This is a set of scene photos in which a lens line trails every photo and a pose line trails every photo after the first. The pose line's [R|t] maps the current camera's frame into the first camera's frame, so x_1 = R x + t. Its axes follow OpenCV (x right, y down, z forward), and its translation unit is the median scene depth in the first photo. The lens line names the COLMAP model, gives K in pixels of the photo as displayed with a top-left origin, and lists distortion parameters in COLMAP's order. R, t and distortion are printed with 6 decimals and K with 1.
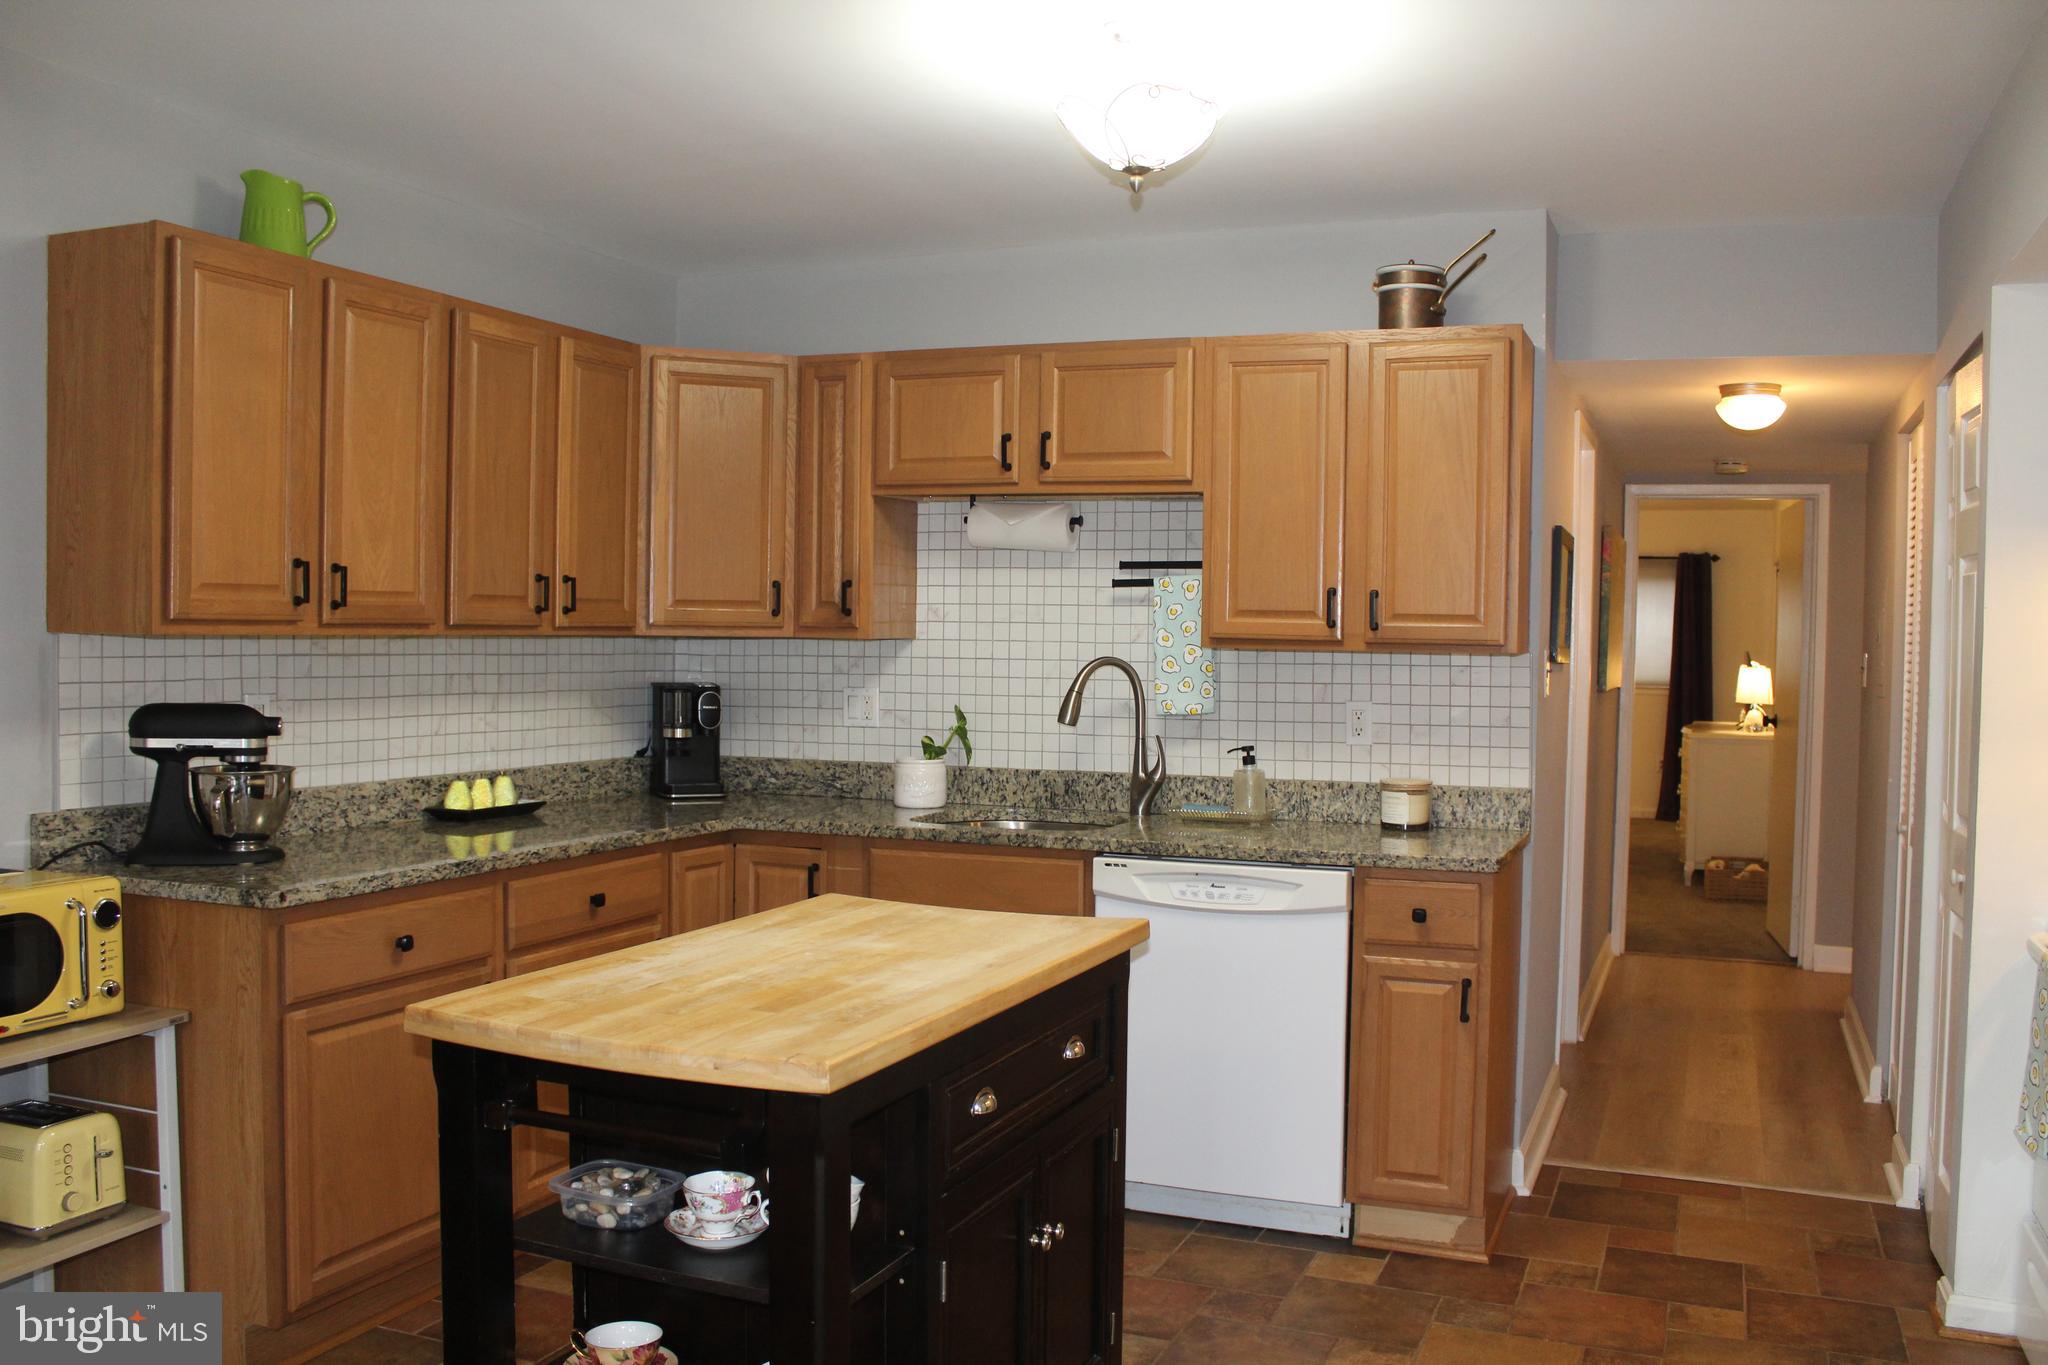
lens RADIAL K [[1723.8, 0, 1041.4], [0, 1723.8, 678.4], [0, 0, 1]] dist [-0.164273, 0.146859]
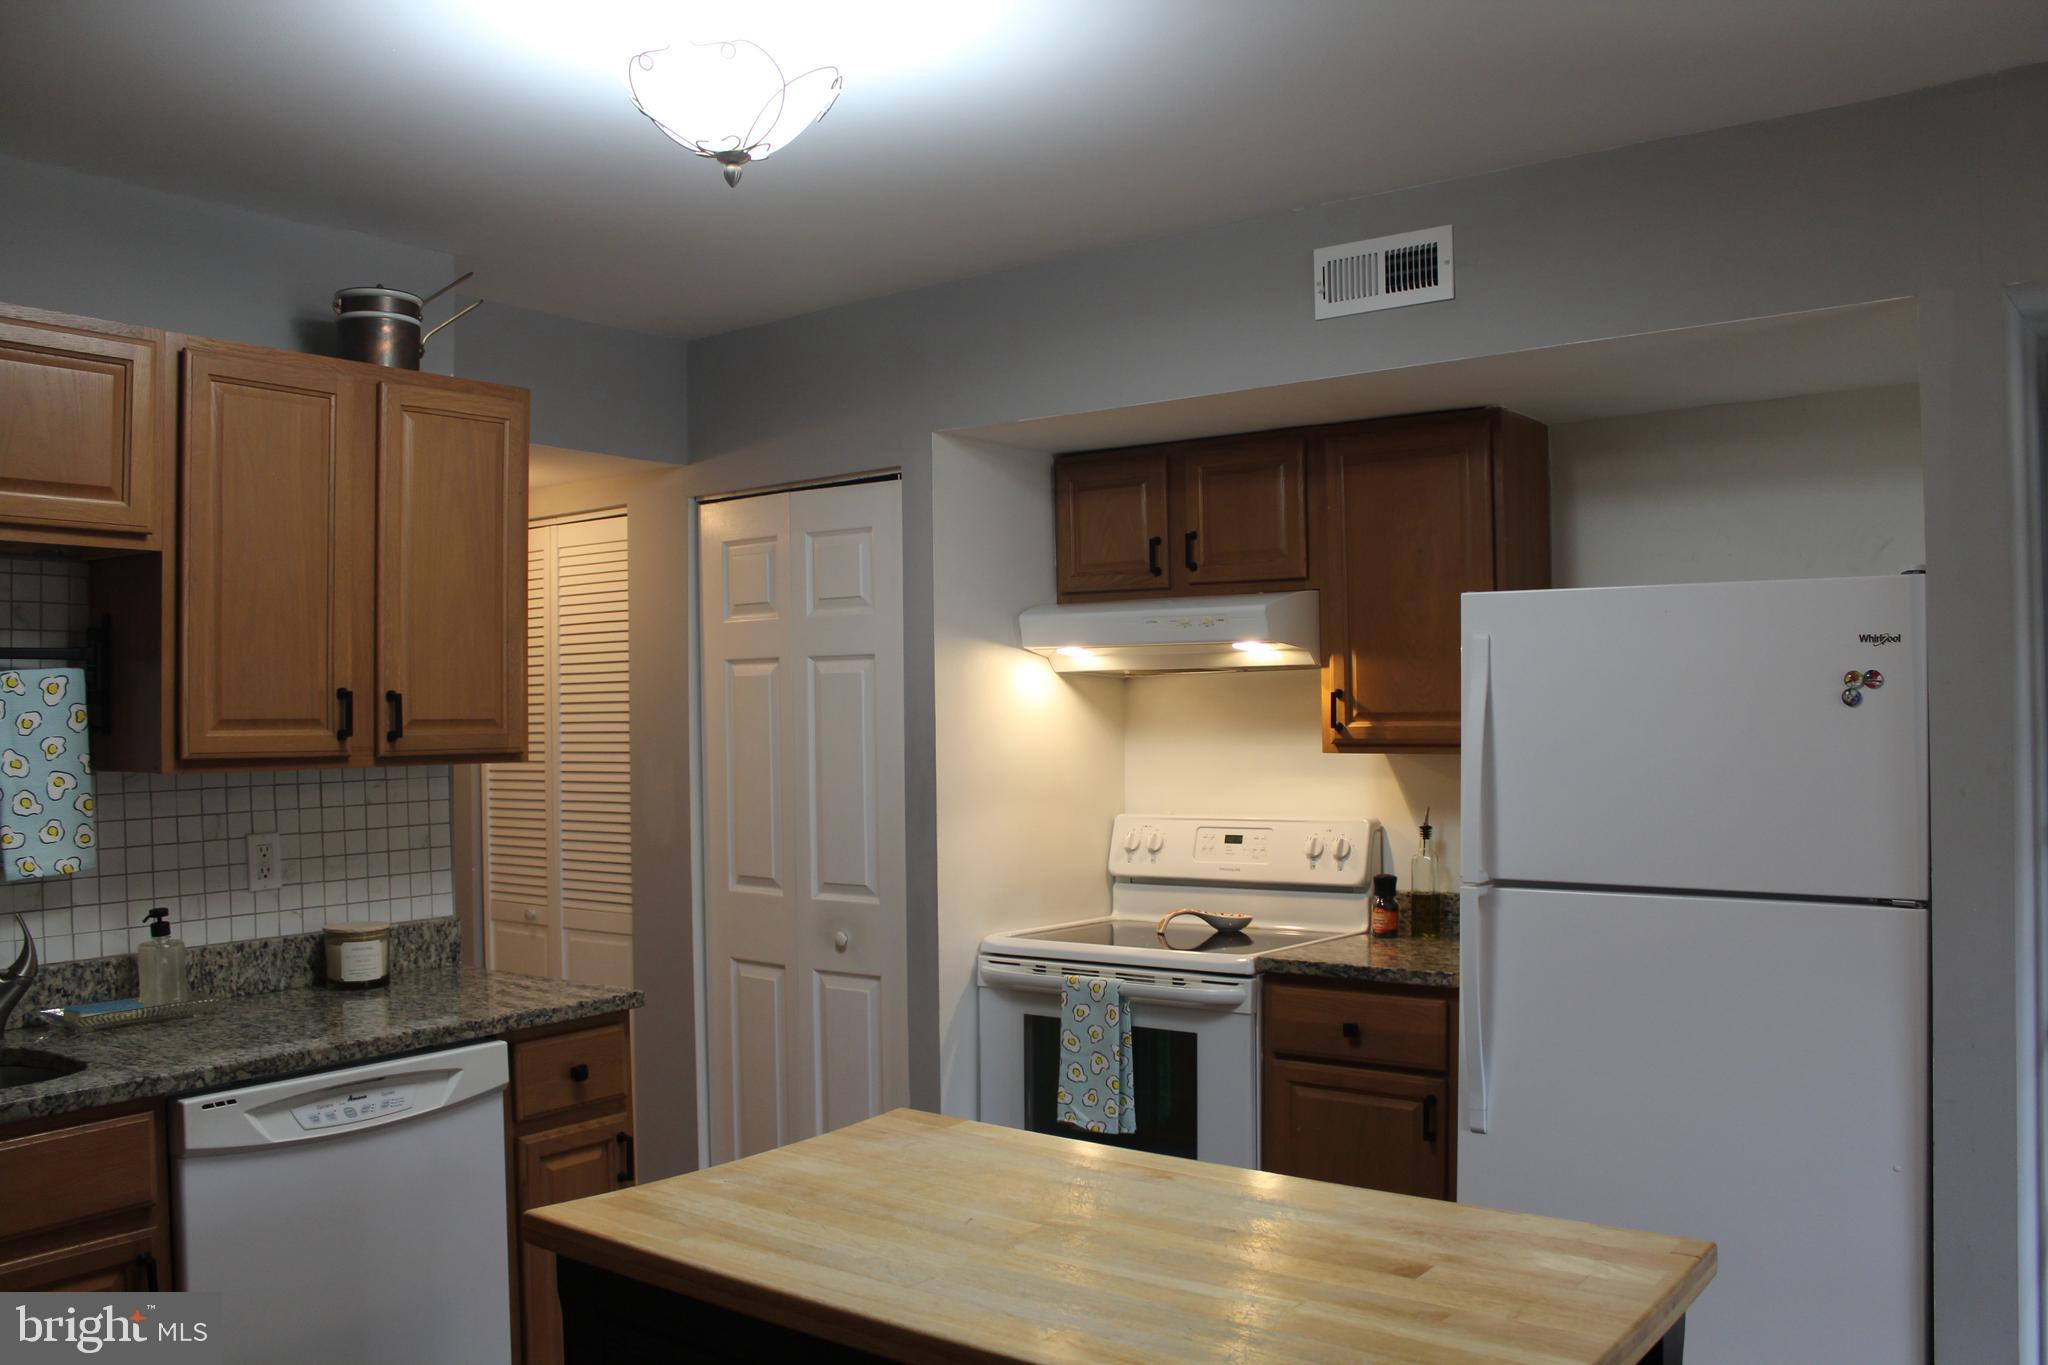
lens RADIAL K [[1723.8, 0, 1038.0], [0, 1723.8, 688.6], [0, 0, 1]] dist [-0.164273, 0.146859]
pose [[0.260674, -0.007709, 0.965396, -0.465519], [0.043574, 0.999043, -0.003788, -0.034846], [-0.964443, 0.043054, 0.260761, 0.481302]]
